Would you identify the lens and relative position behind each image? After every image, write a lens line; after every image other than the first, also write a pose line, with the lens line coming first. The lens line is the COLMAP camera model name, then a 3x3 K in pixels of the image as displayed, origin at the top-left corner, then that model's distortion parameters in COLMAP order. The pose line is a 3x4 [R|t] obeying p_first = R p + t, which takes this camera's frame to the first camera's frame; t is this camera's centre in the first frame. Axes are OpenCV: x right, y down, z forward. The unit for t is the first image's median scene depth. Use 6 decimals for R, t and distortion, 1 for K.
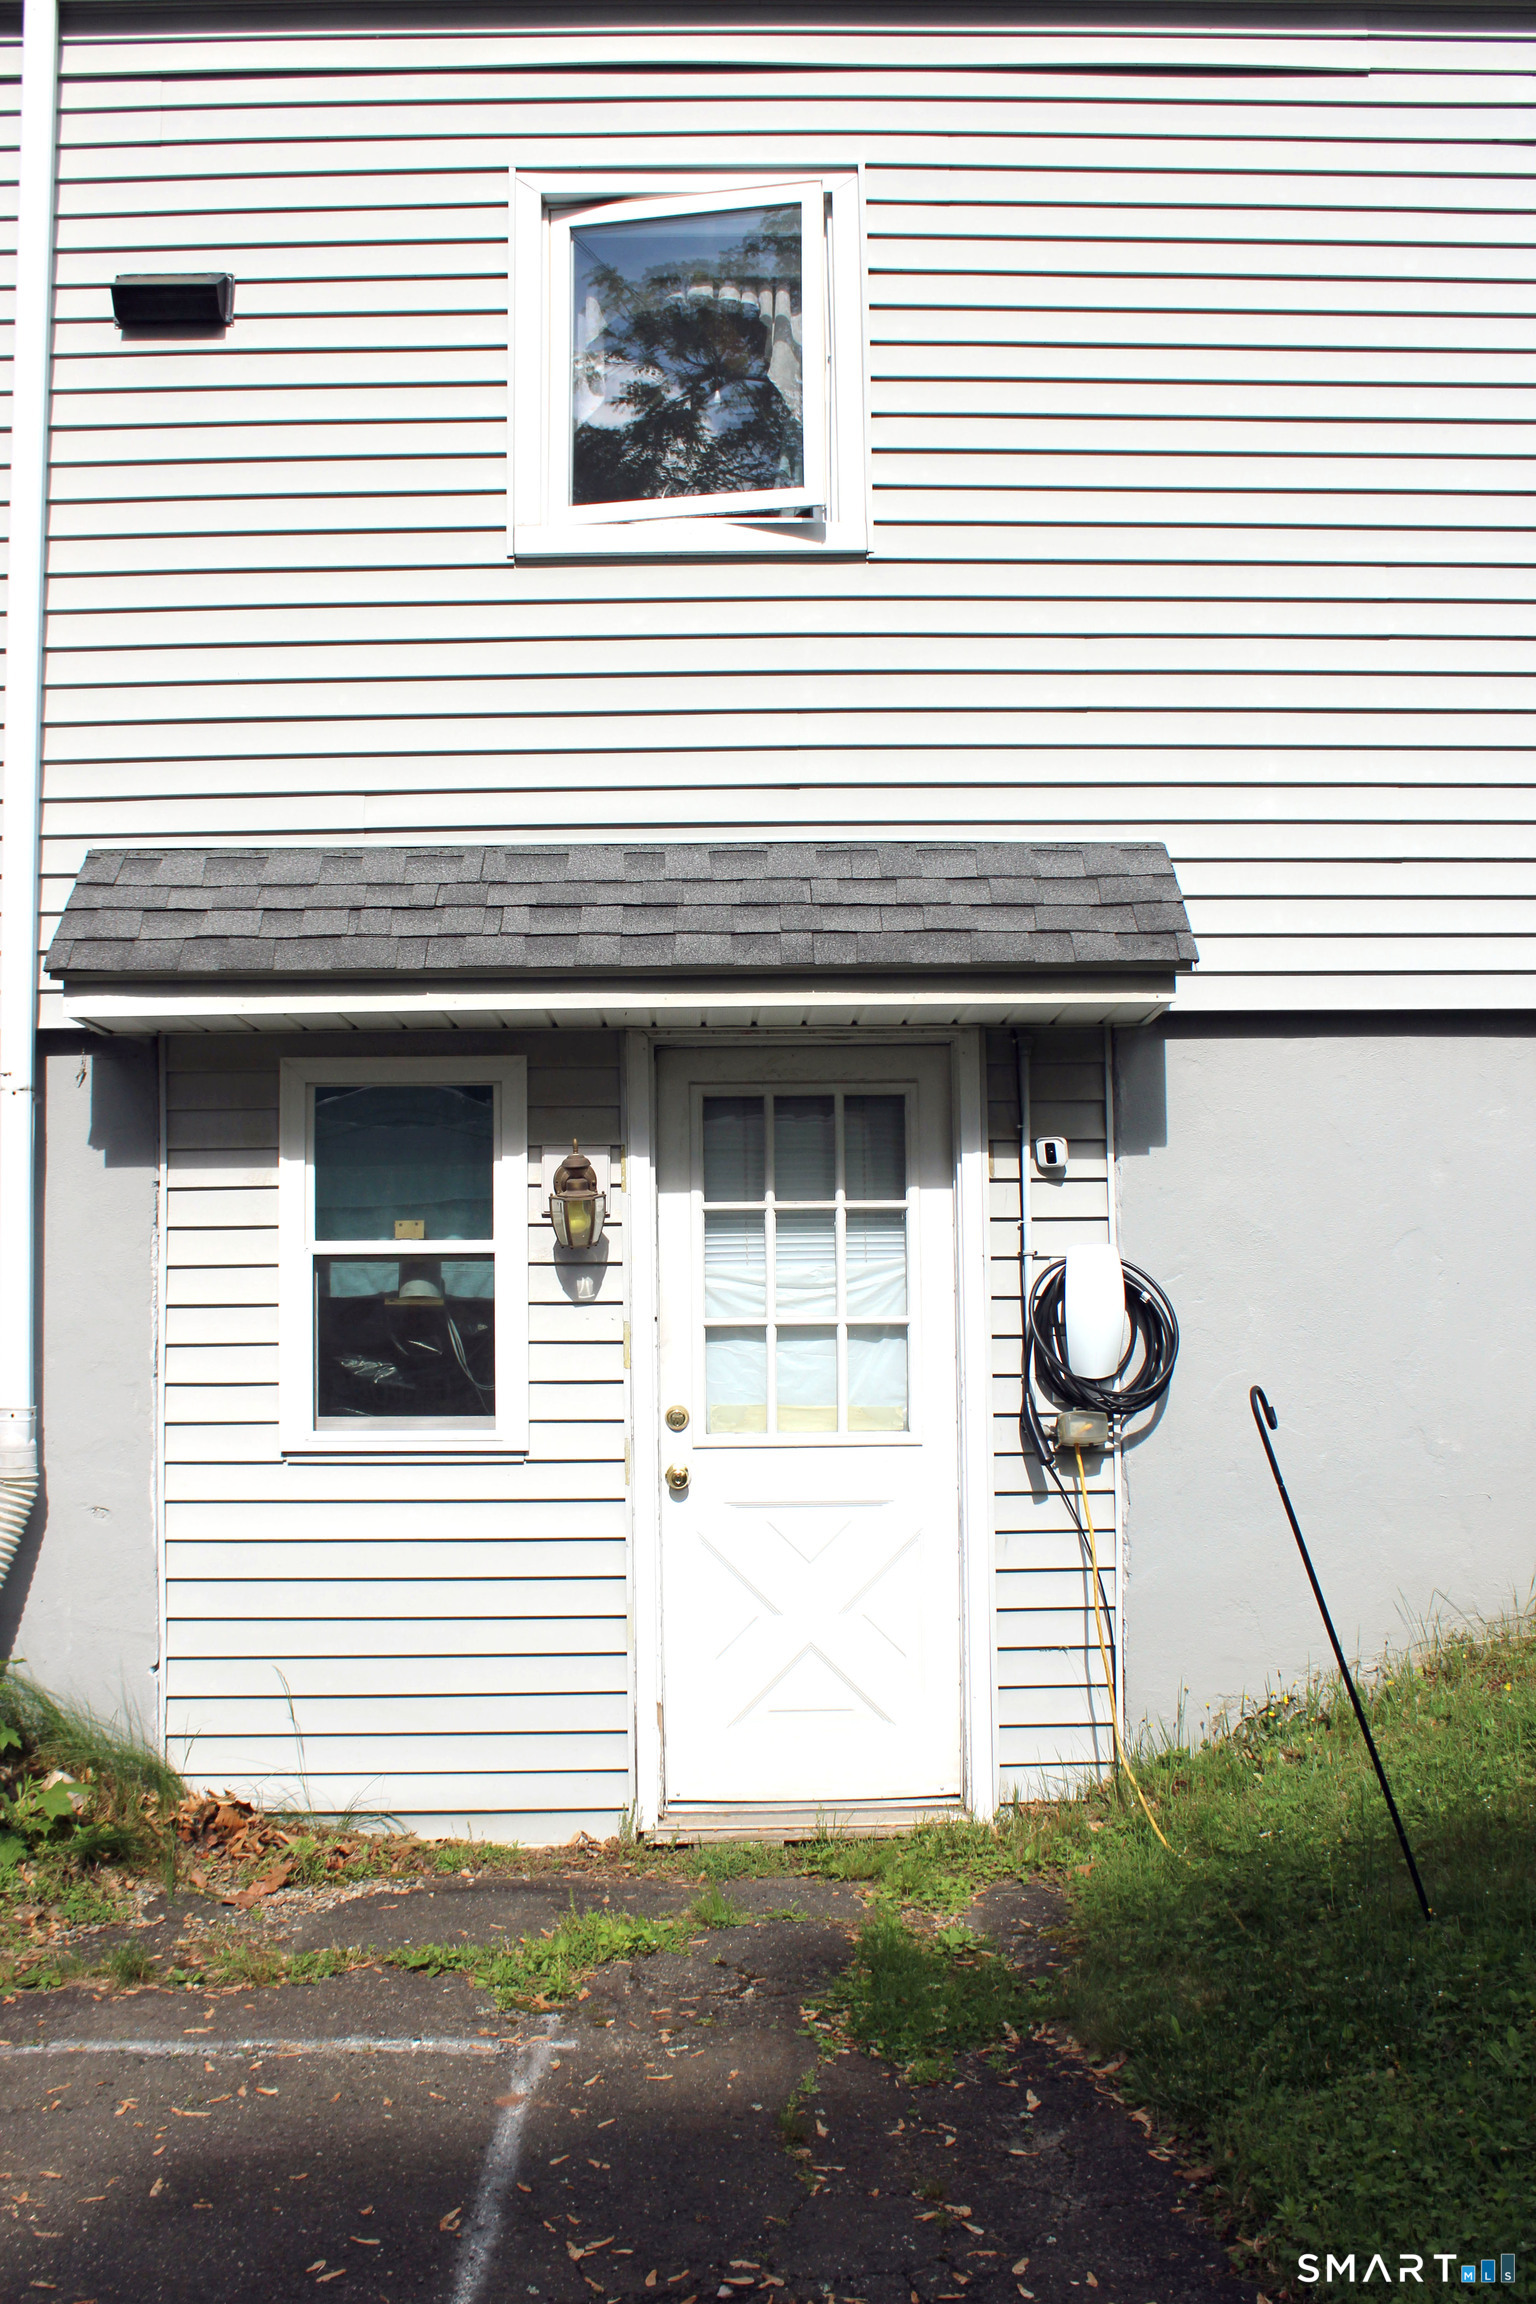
lens RADIAL K [[2291.1, 0, 768.0], [0, 2291.1, 1152.0], [0, 0, 1]] dist [-0.162453, 0.133565]
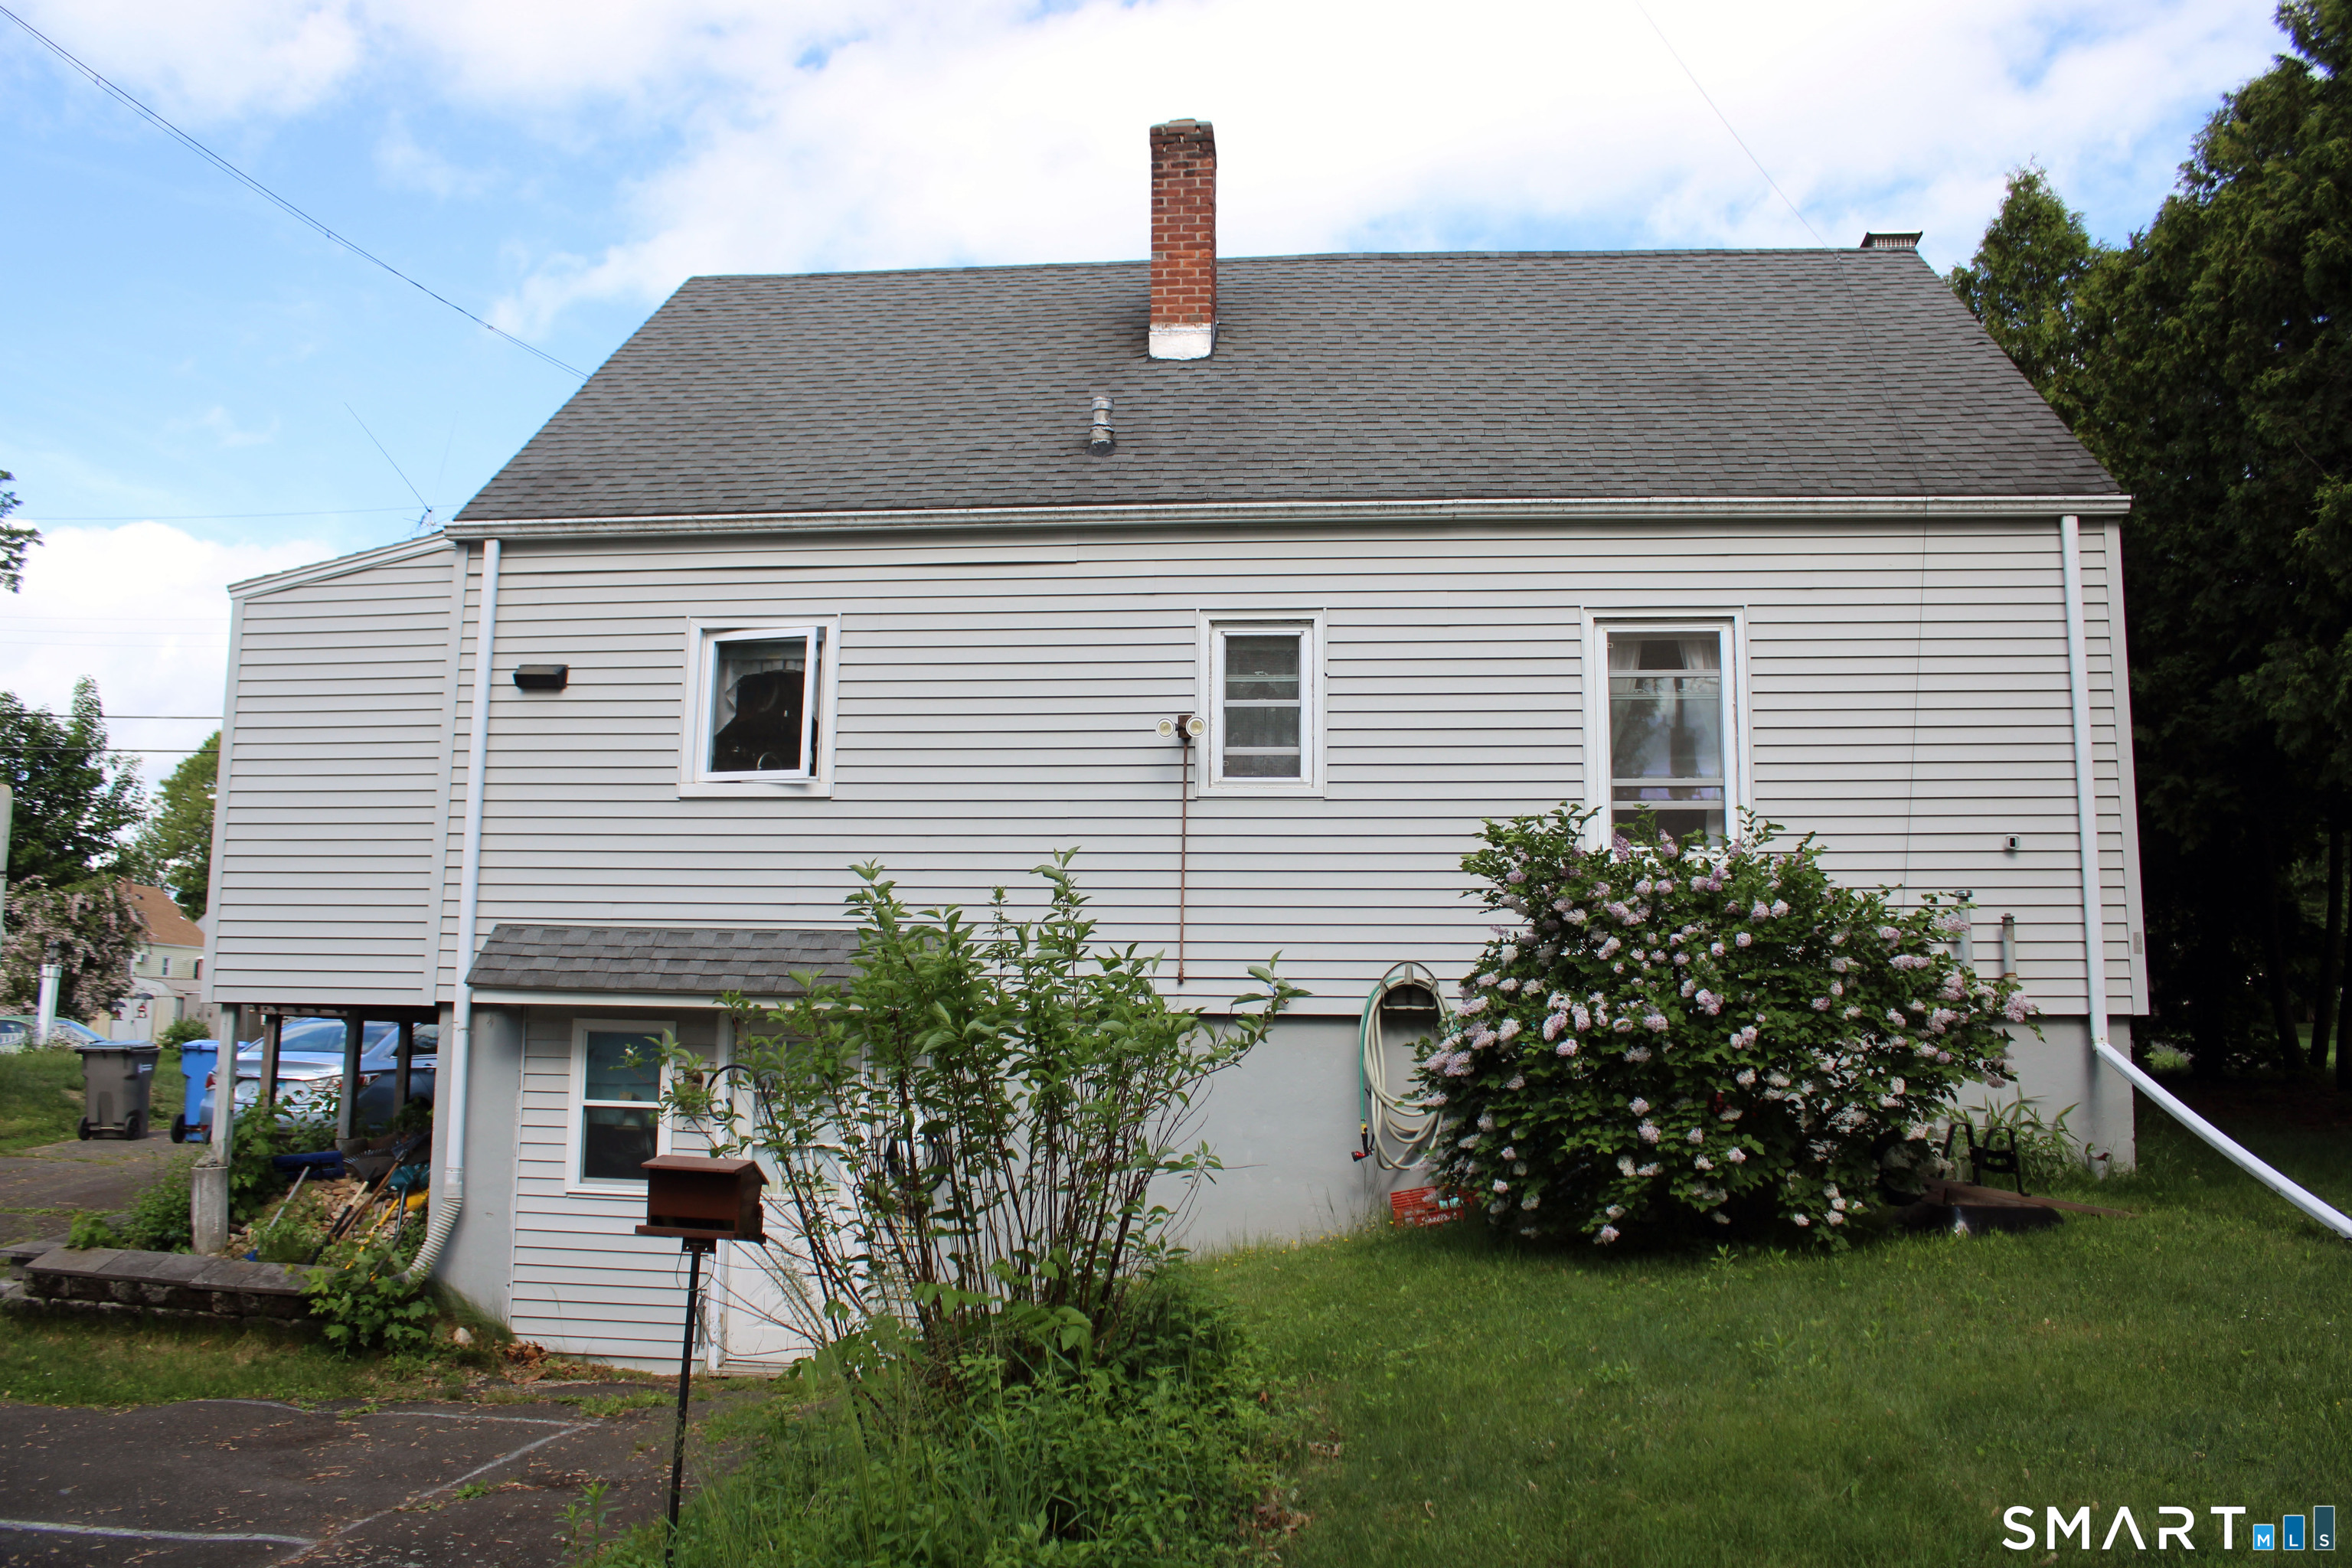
lens RADIAL K [[1954.6, 0, 1176.0], [0, 1954.6, 784.0], [0, 0, 1]] dist [-0.183975, 0.184000]
pose [[0.993915, 0.009879, -0.109702, 0.601930], [-0.019472, 0.996042, -0.086724, -0.121886], [0.108411, 0.088333, 0.990174, -0.868075]]
